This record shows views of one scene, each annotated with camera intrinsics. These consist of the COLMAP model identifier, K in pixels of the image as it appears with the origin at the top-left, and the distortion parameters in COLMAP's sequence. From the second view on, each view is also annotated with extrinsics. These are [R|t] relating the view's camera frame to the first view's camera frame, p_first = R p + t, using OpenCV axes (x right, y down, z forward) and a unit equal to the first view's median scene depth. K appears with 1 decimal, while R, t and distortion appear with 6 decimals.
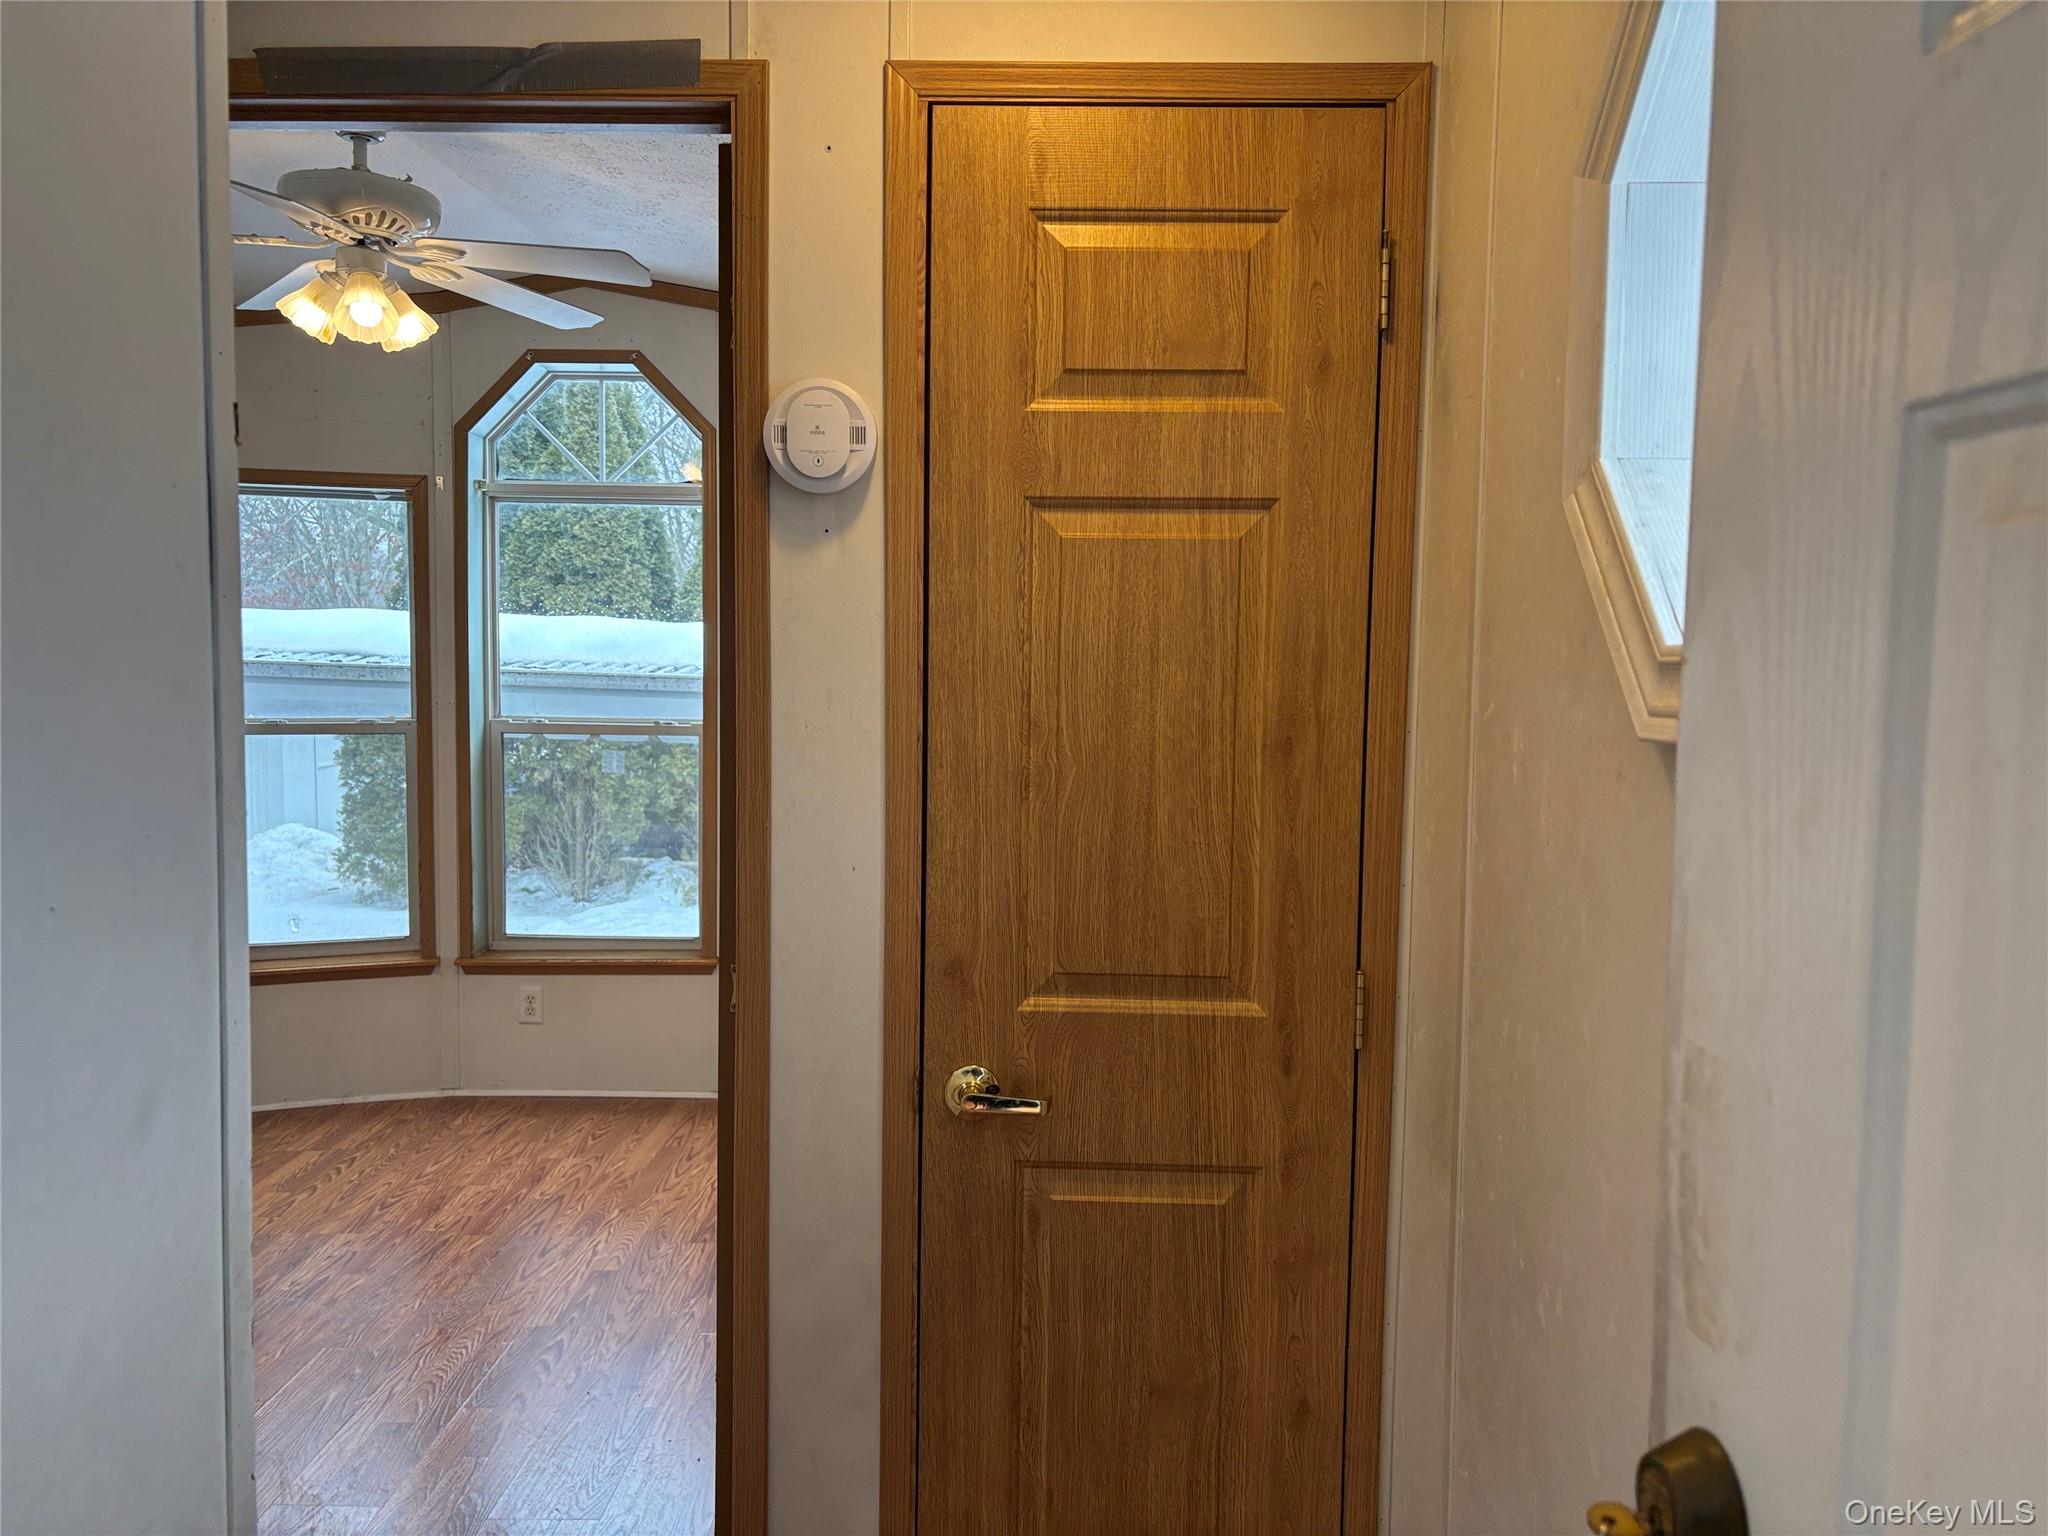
lens RADIAL K [[1554.8, 0, 1024.0], [0, 1554.8, 768.0], [0, 0, 1]] dist [0.013995, 0.008724]
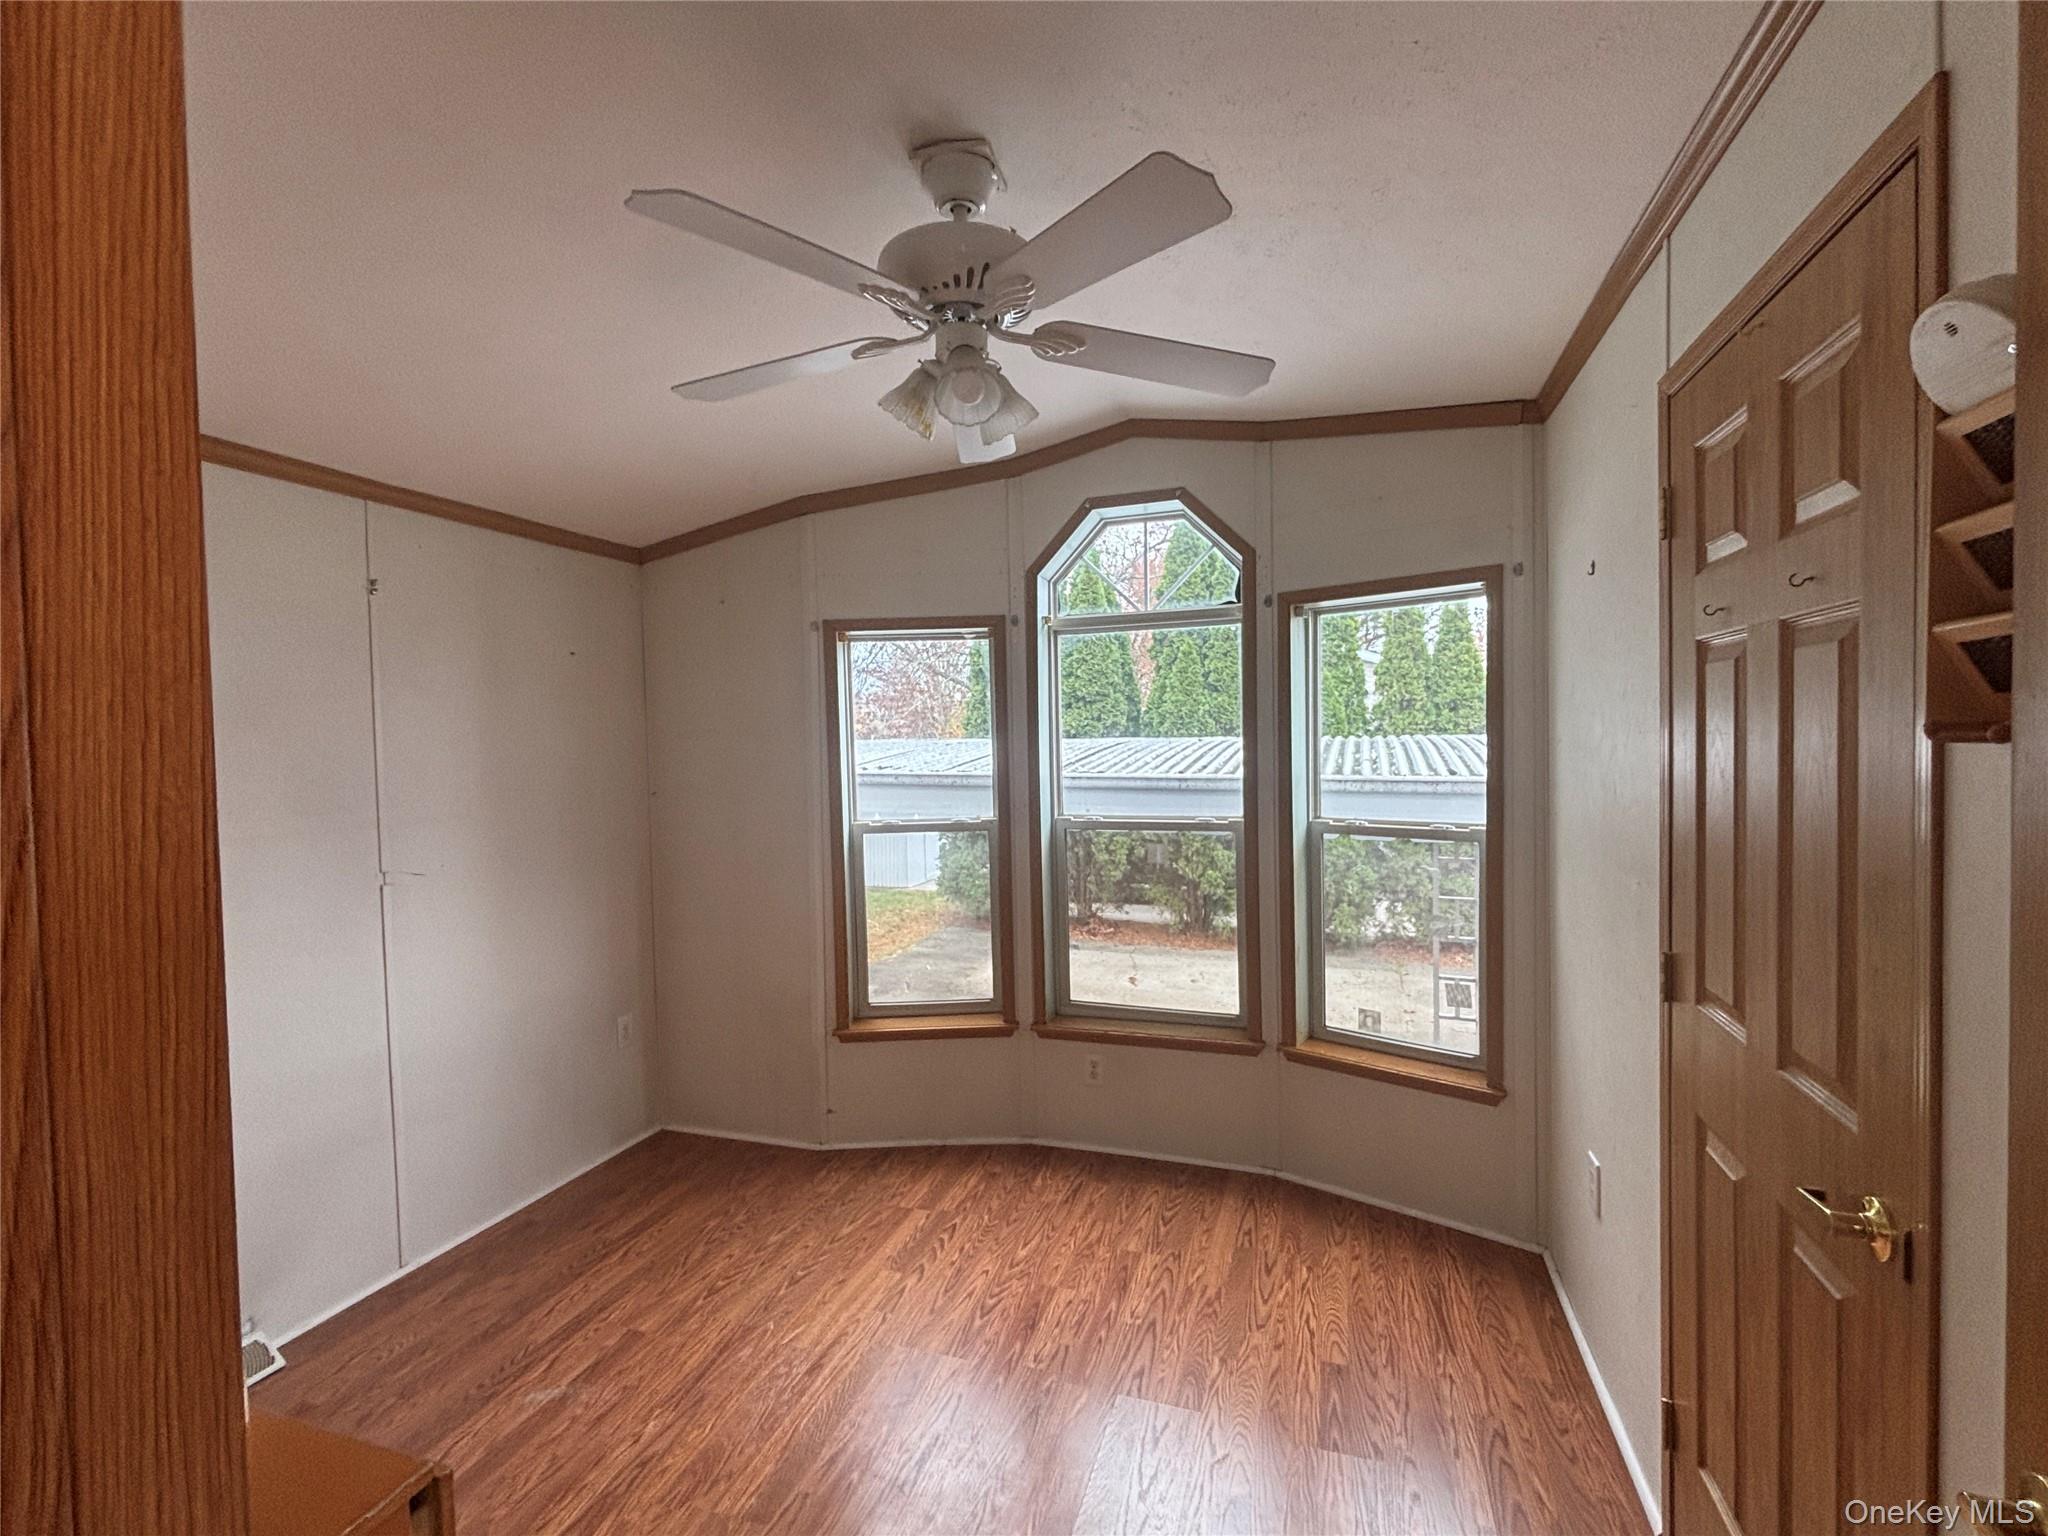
lens RADIAL K [[890.7, 0, 1024.0], [0, 890.7, 768.0], [0, 0, 1]] dist [-0.001136, 0.000182]
pose [[0.950410, -0.027056, -0.309819, -0.164243], [0.011641, 0.998605, -0.051497, -0.036662], [0.310781, 0.045337, 0.949400, 0.370103]]
